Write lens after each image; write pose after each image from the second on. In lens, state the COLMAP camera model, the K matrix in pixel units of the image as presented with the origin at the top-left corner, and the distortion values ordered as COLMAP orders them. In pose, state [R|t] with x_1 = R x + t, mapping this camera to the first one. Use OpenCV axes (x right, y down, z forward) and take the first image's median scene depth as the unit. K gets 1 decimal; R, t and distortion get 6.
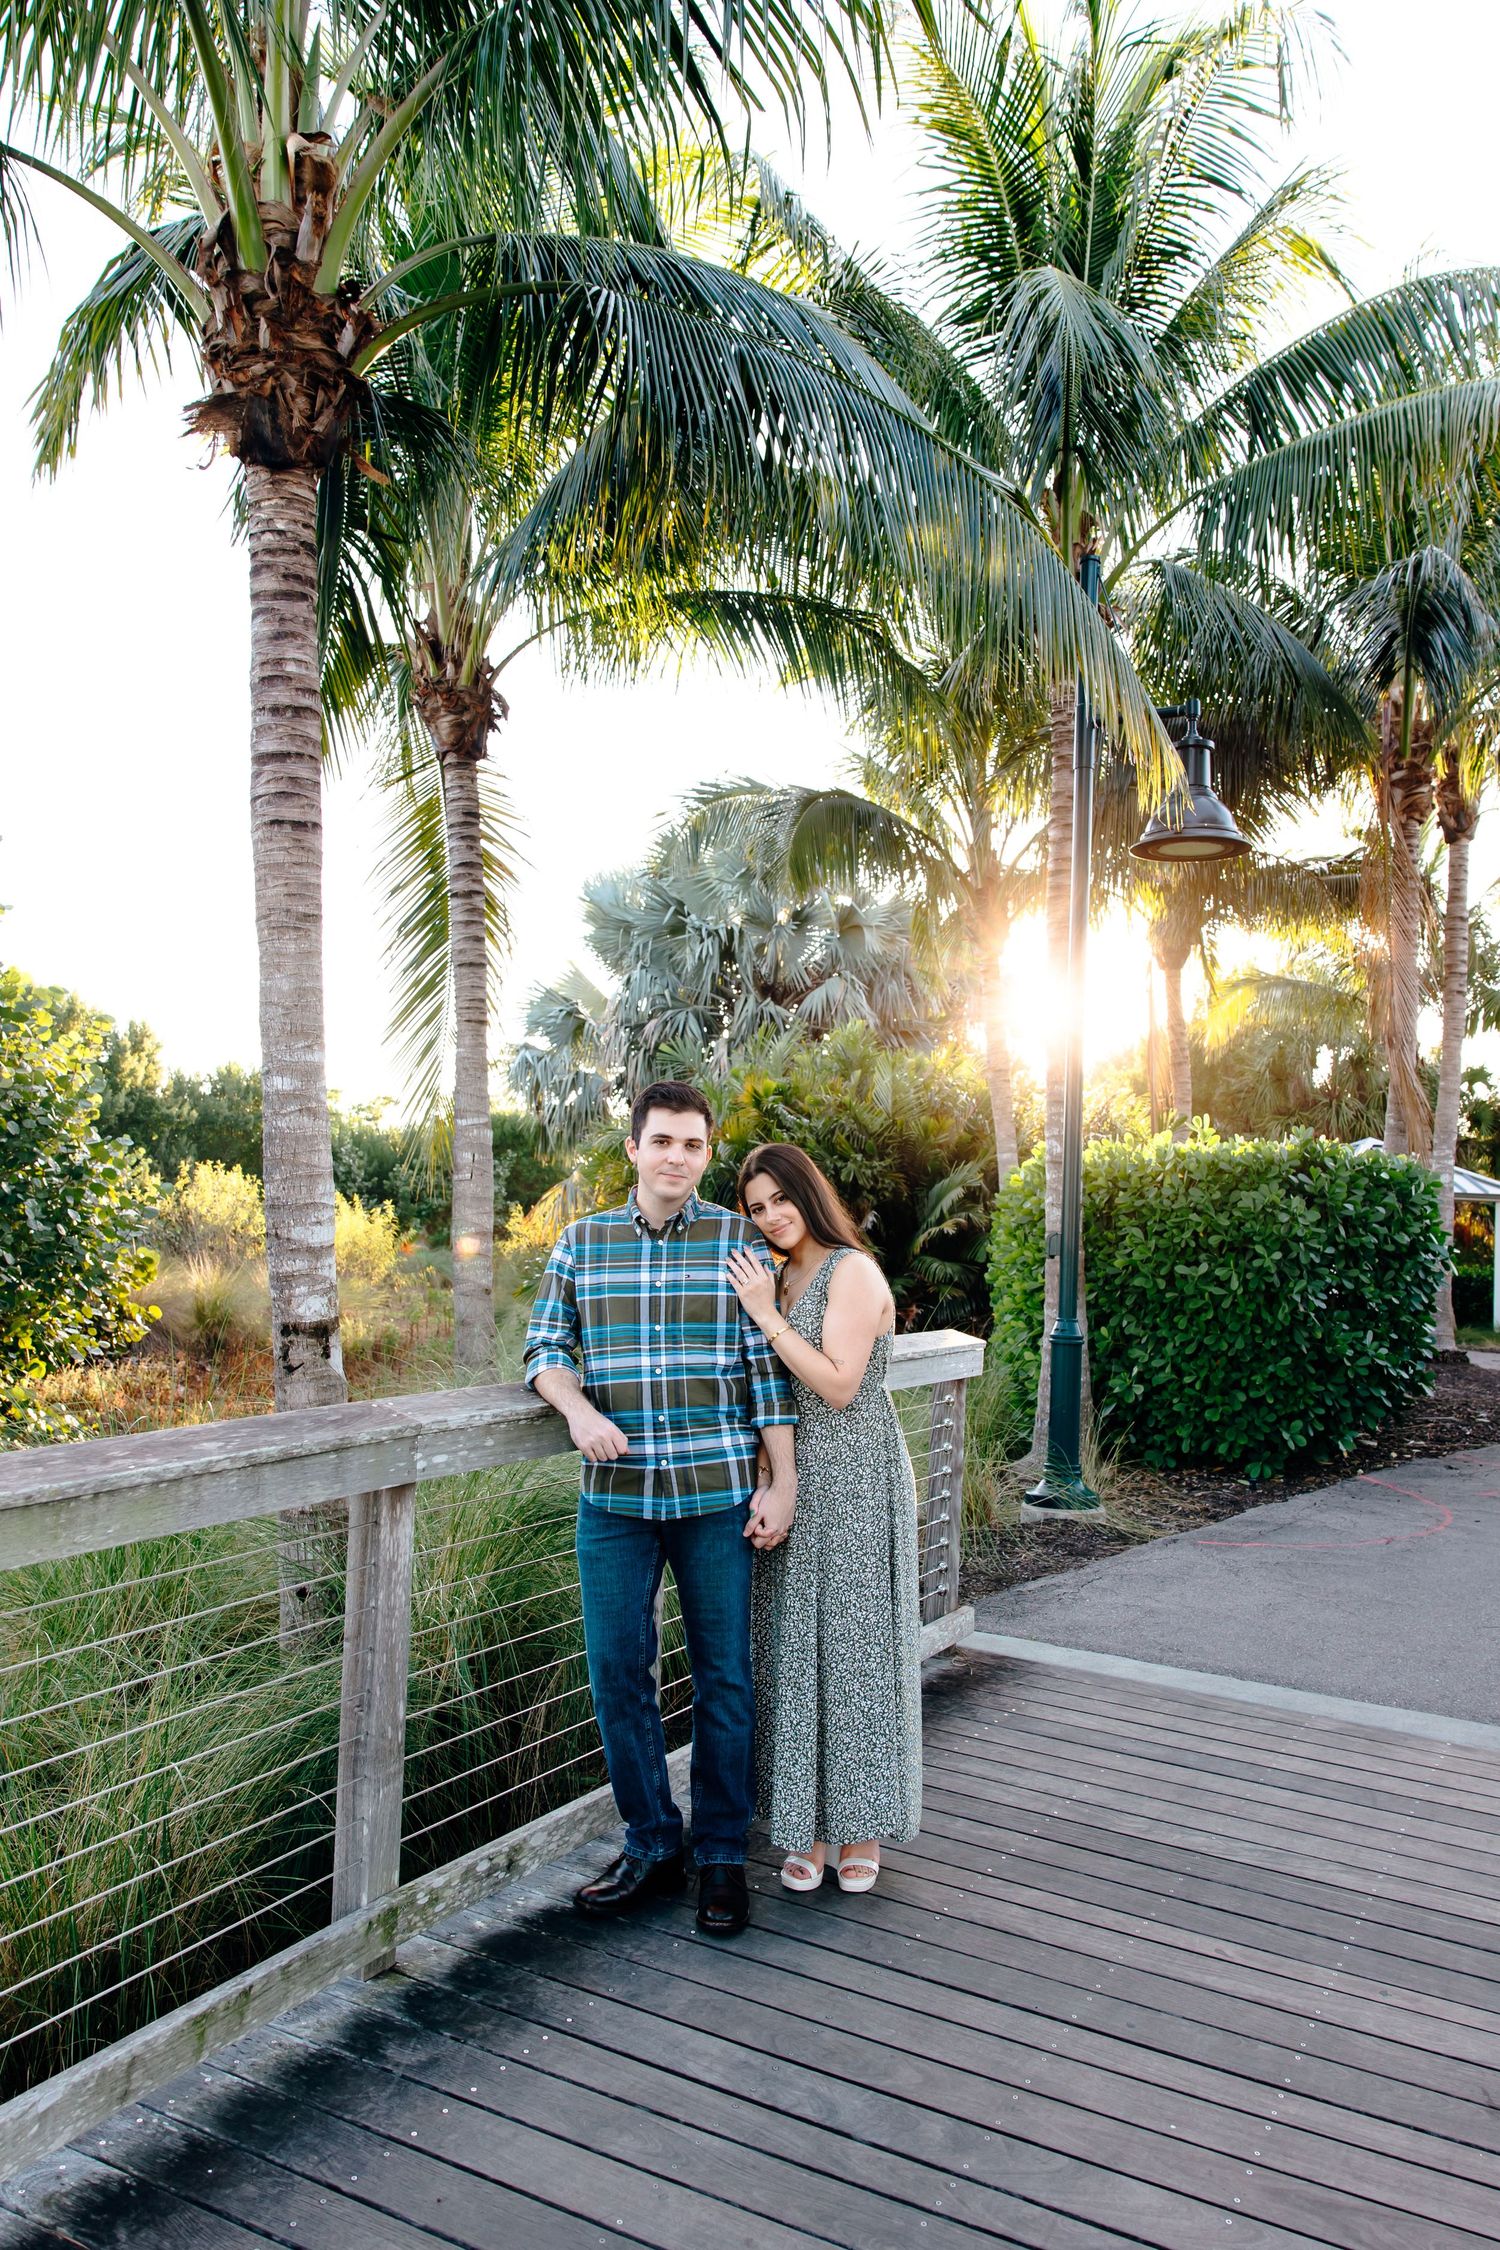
lens RADIAL K [[1655.6, 0, 746.5], [0, 1655.6, 1122.3], [0, 0, 1]] dist [-0.000973, 0.004963]
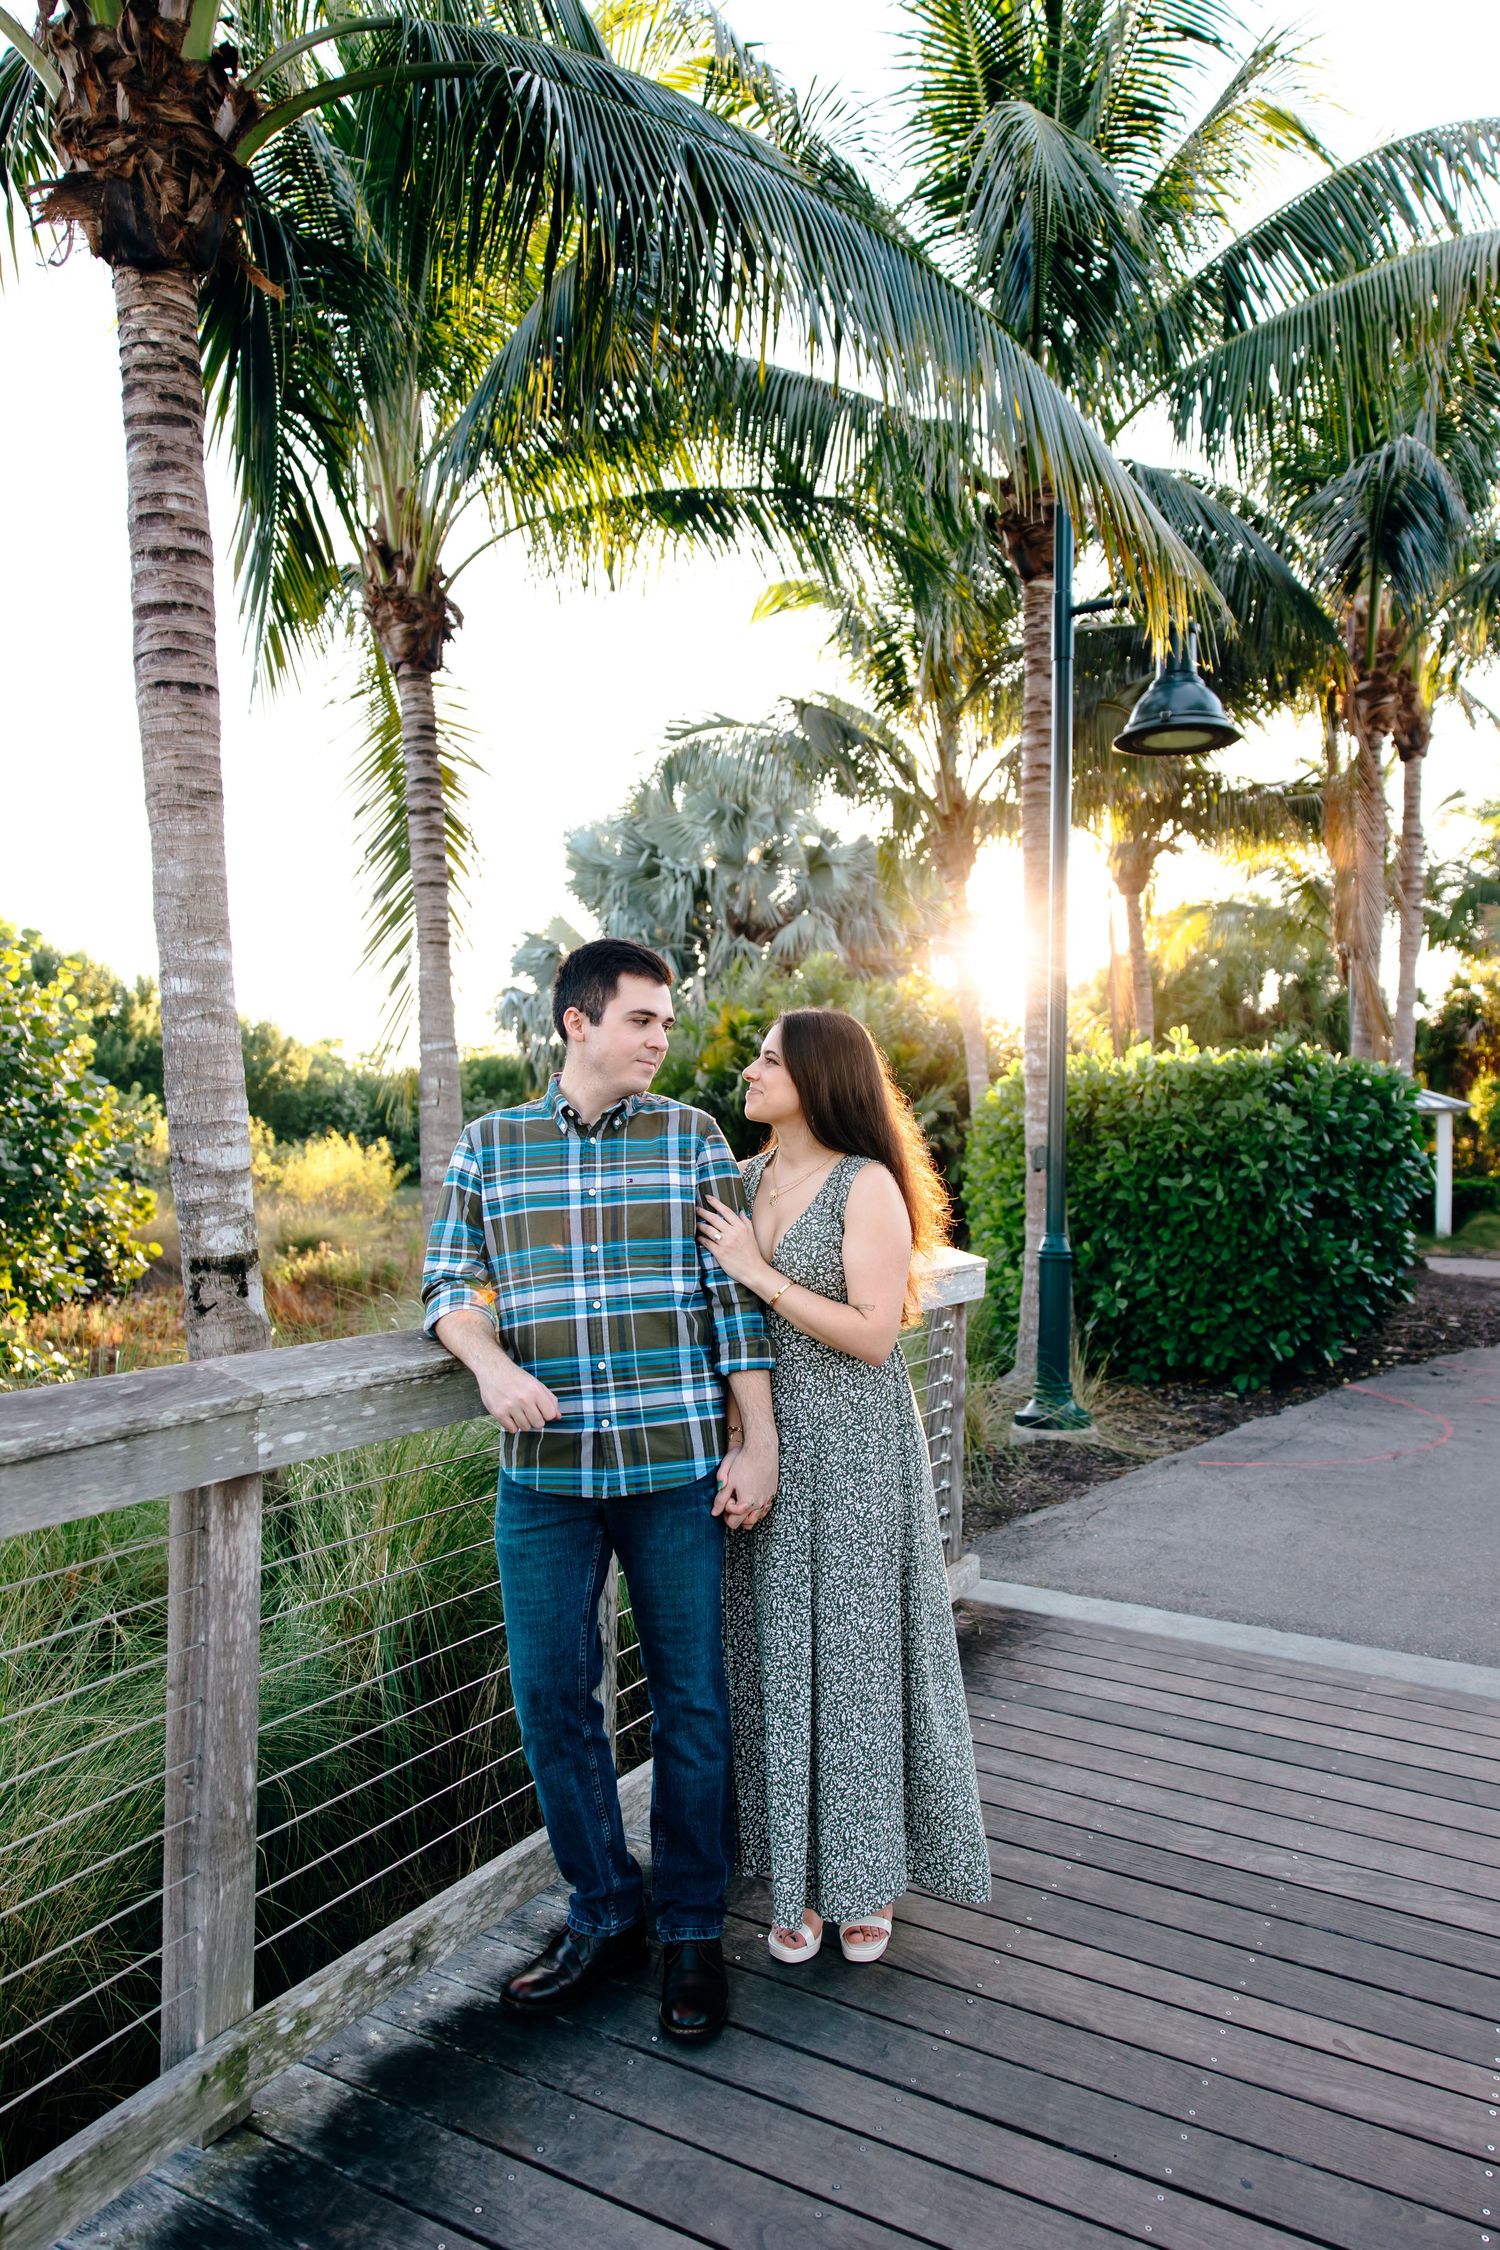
lens RADIAL K [[1521.9, 0, 744.0], [0, 1521.9, 1117.8], [0, 0, 1]] dist [0.001318, 0.001742]
pose [[0.999684, -0.022716, 0.010799, 0.006537], [0.022306, 0.999077, 0.036698, 0.022610], [-0.011623, -0.036446, 0.999268, 0.183135]]
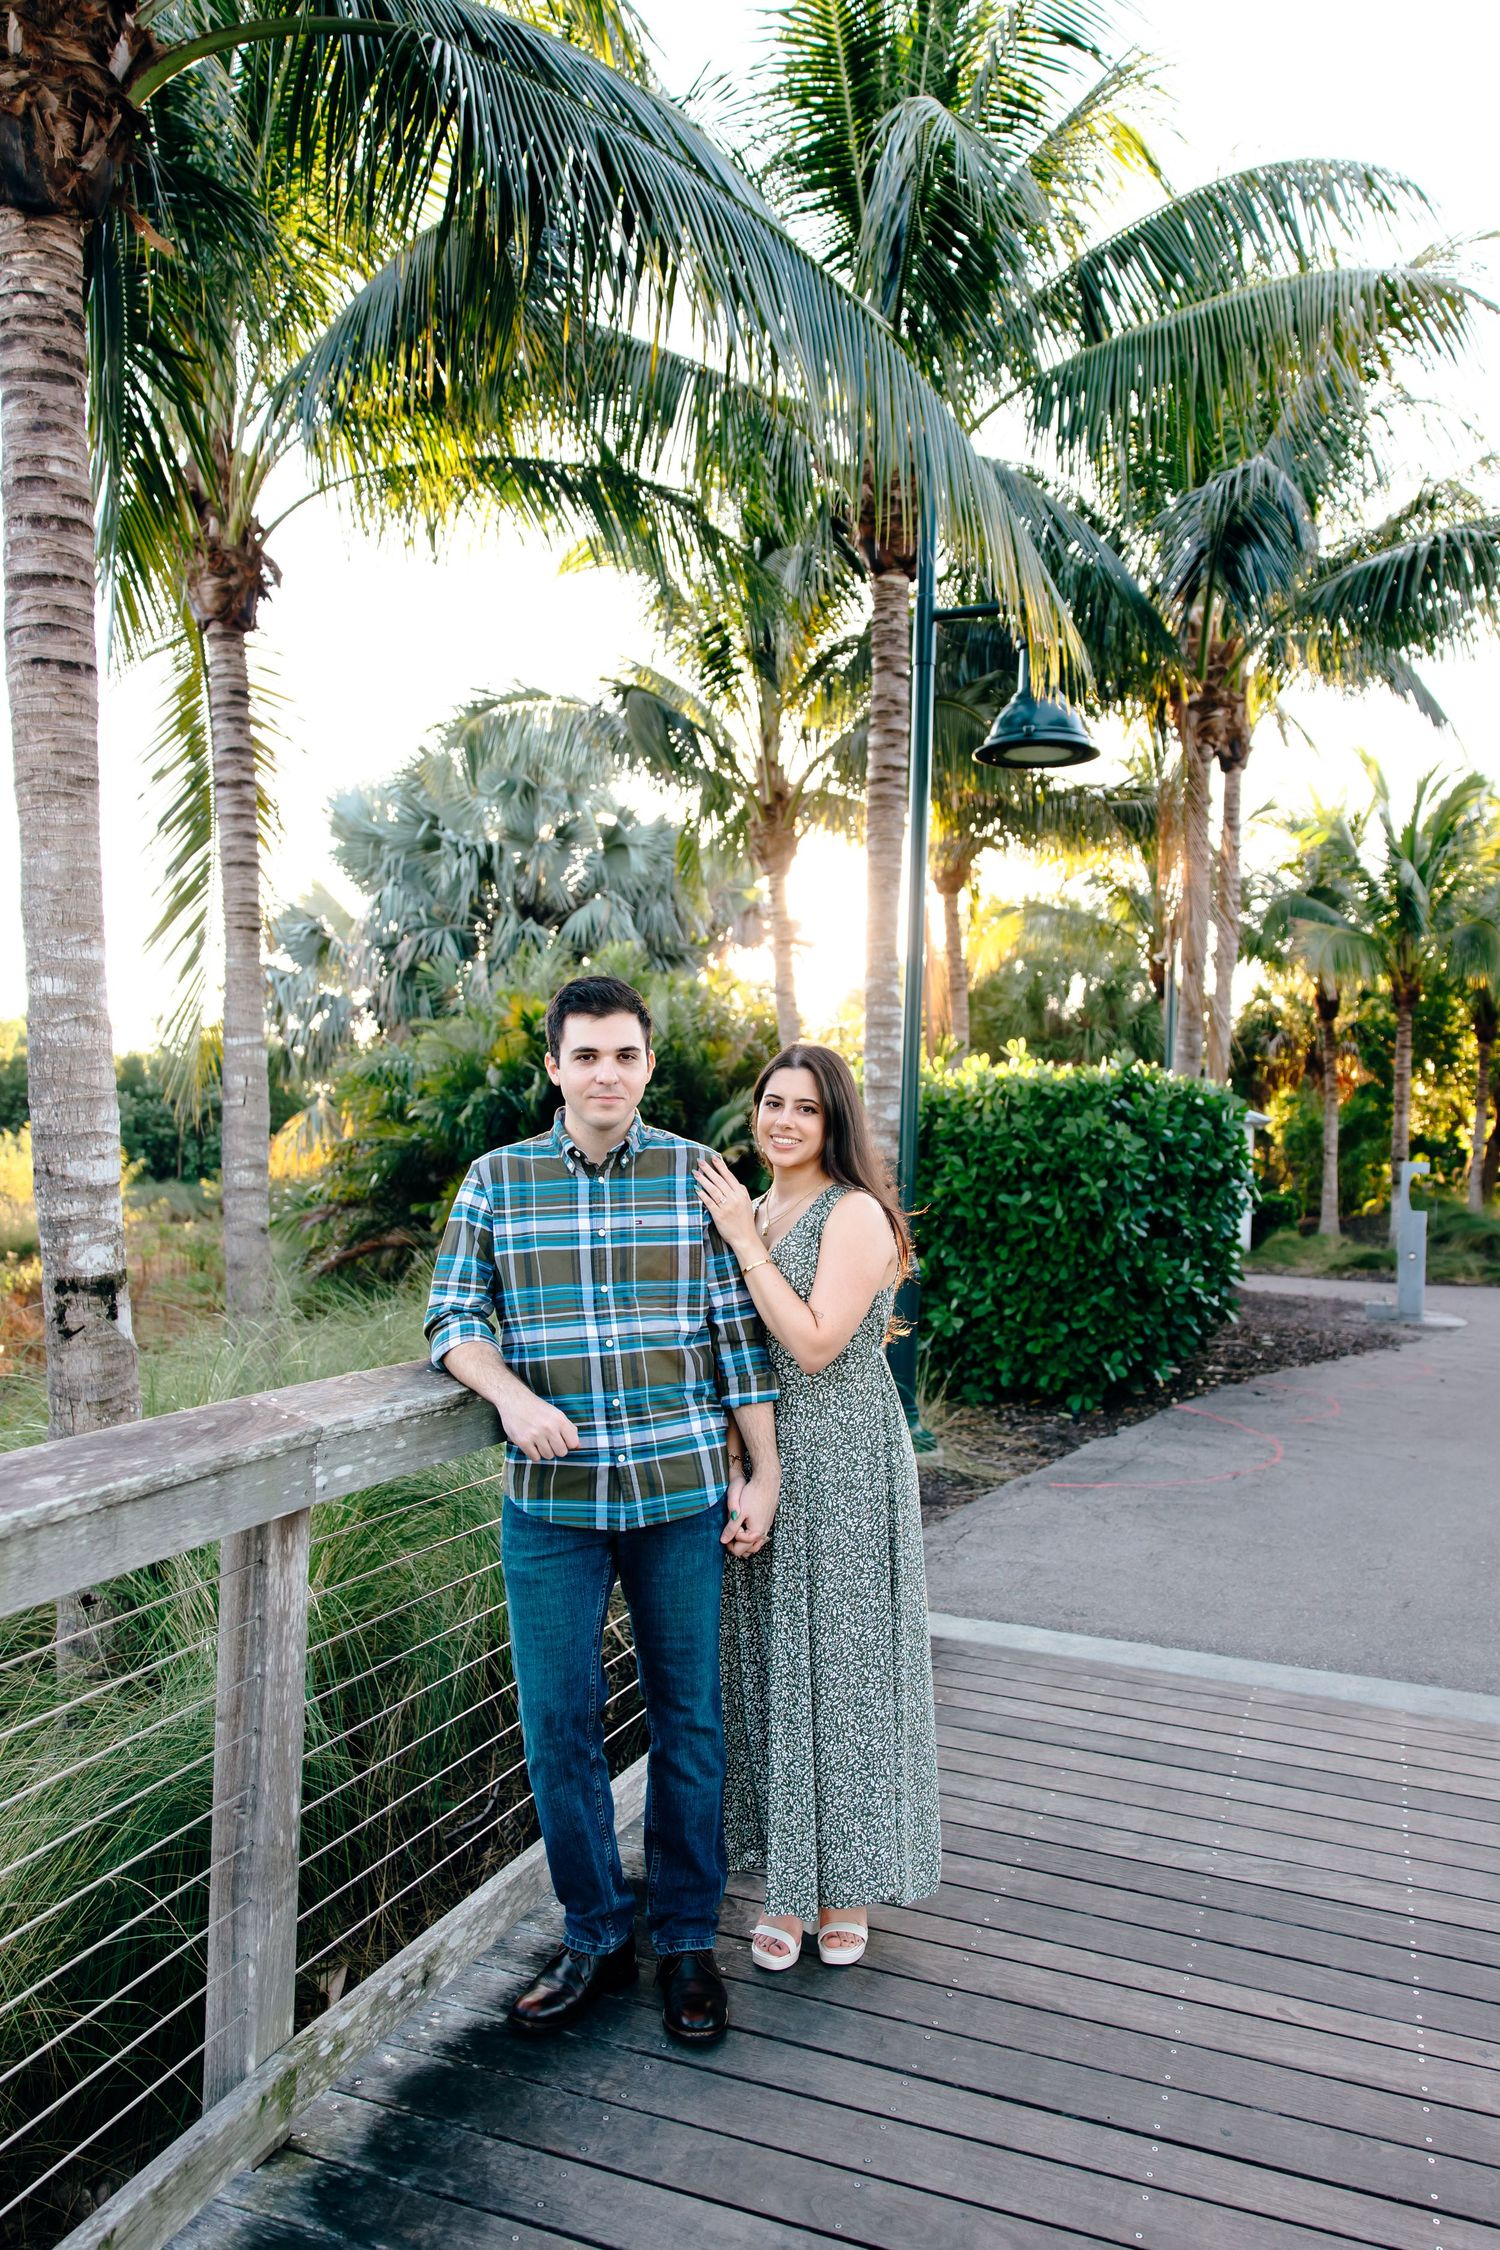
lens RADIAL K [[1655.6, 0, 746.5], [0, 1655.6, 1122.3], [0, 0, 1]] dist [-0.000973, 0.004963]
pose [[0.987522, -0.002403, 0.157465, -0.069110], [-0.004417, 0.999068, 0.042944, 0.006871], [-0.157422, -0.043104, 0.986590, 0.134218]]
